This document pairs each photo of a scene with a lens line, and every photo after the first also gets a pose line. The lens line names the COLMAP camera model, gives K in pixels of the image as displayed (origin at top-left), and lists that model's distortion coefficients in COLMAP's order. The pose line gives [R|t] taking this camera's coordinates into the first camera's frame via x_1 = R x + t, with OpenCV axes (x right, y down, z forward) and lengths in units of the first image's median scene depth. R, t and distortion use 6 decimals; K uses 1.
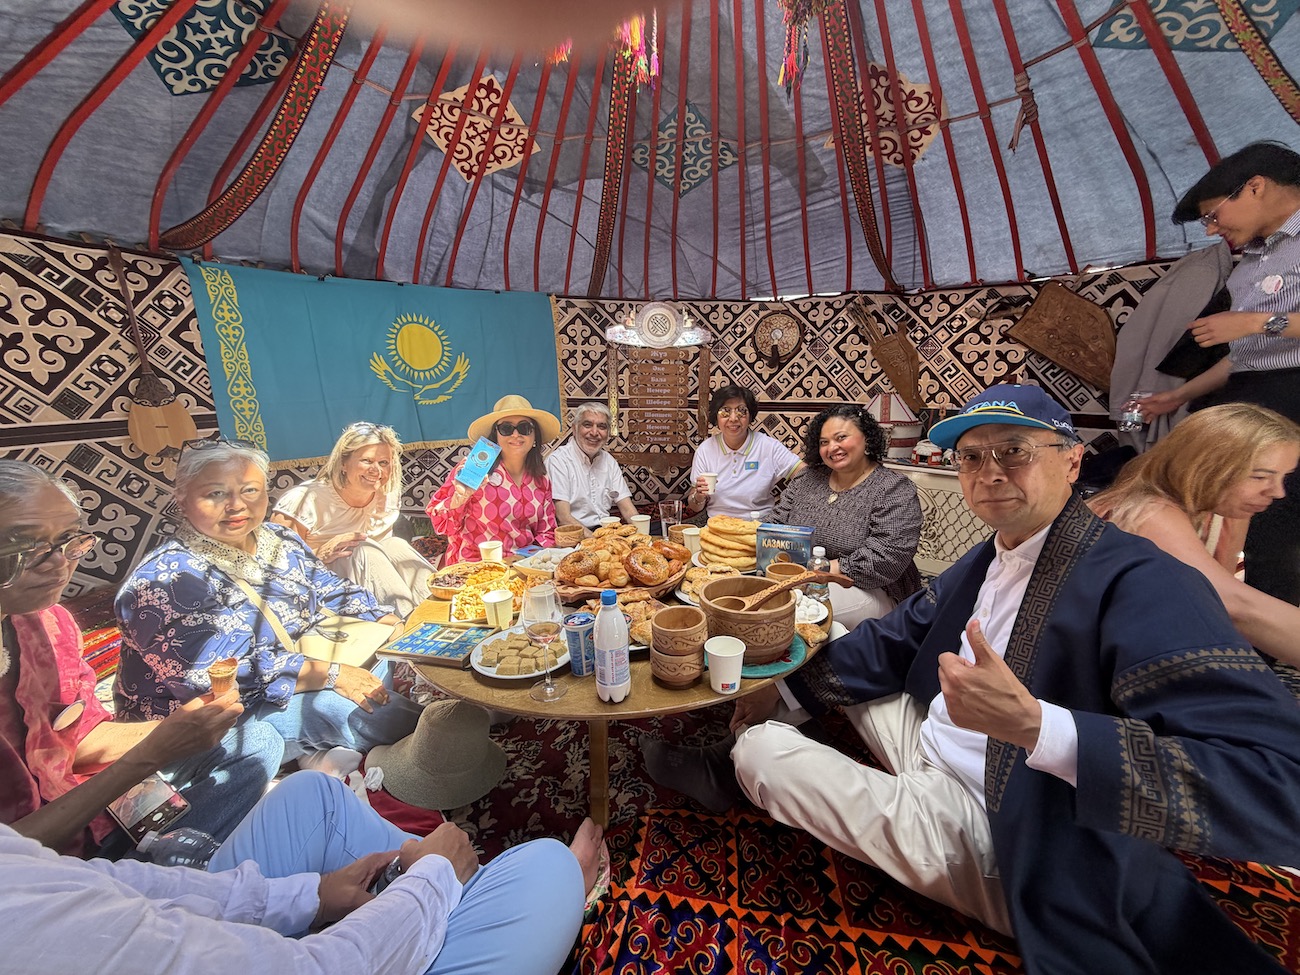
lens RADIAL K [[521.5, 0, 649.3], [0, 521.5, 489.0], [0, 0, 1]] dist [0.001911, -0.000392]
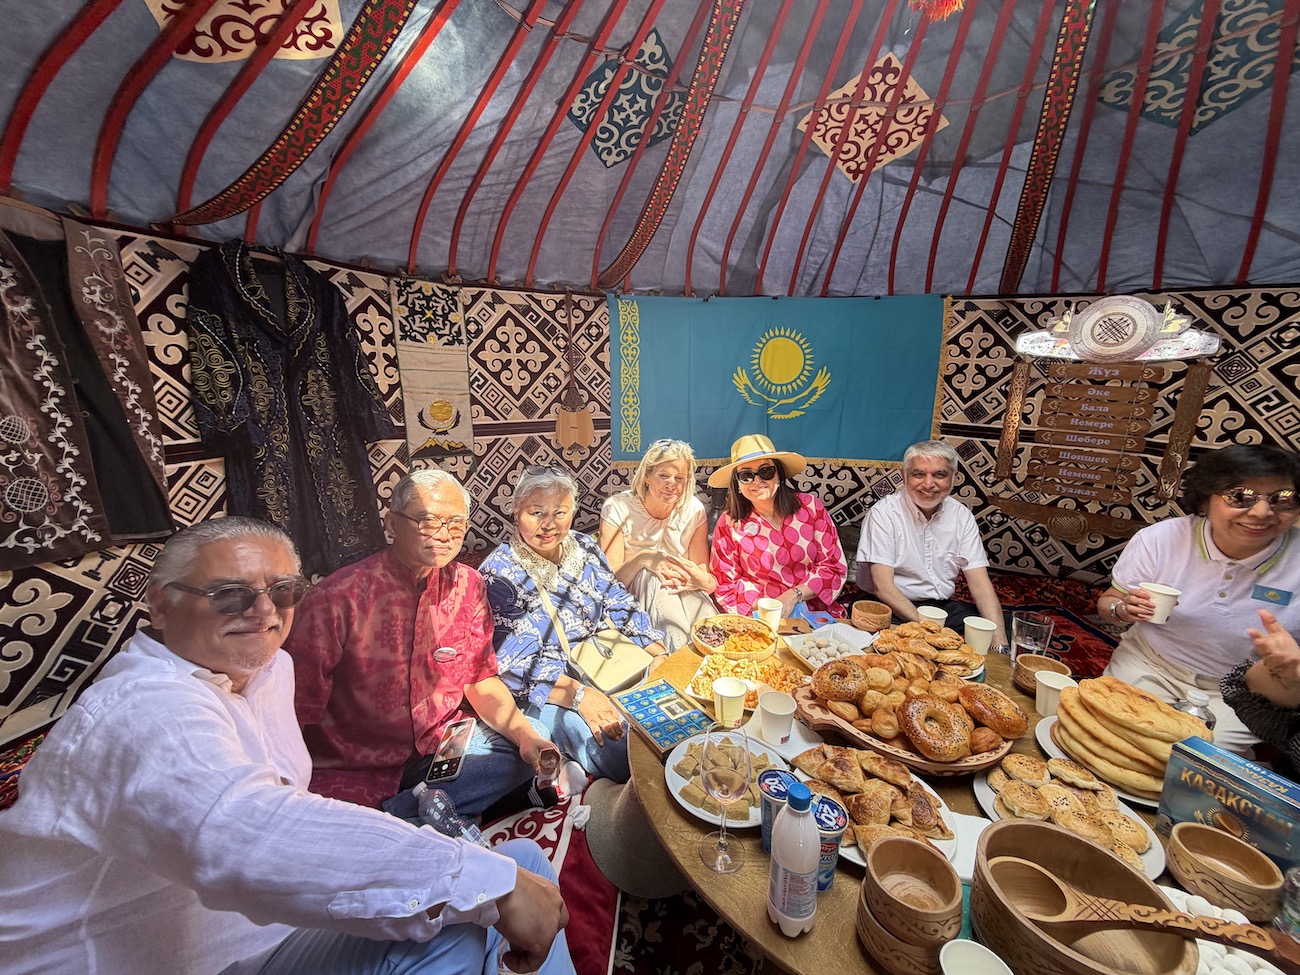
lens RADIAL K [[521.5, 0, 648.5], [0, 521.5, 485.0], [0, 0, 1]] dist [0.001911, -0.000392]
pose [[0.741629, 0.172583, -0.648230, 0.063255], [-0.160608, 0.983915, 0.078205, -0.093078], [0.651300, 0.046112, 0.757418, 0.118769]]
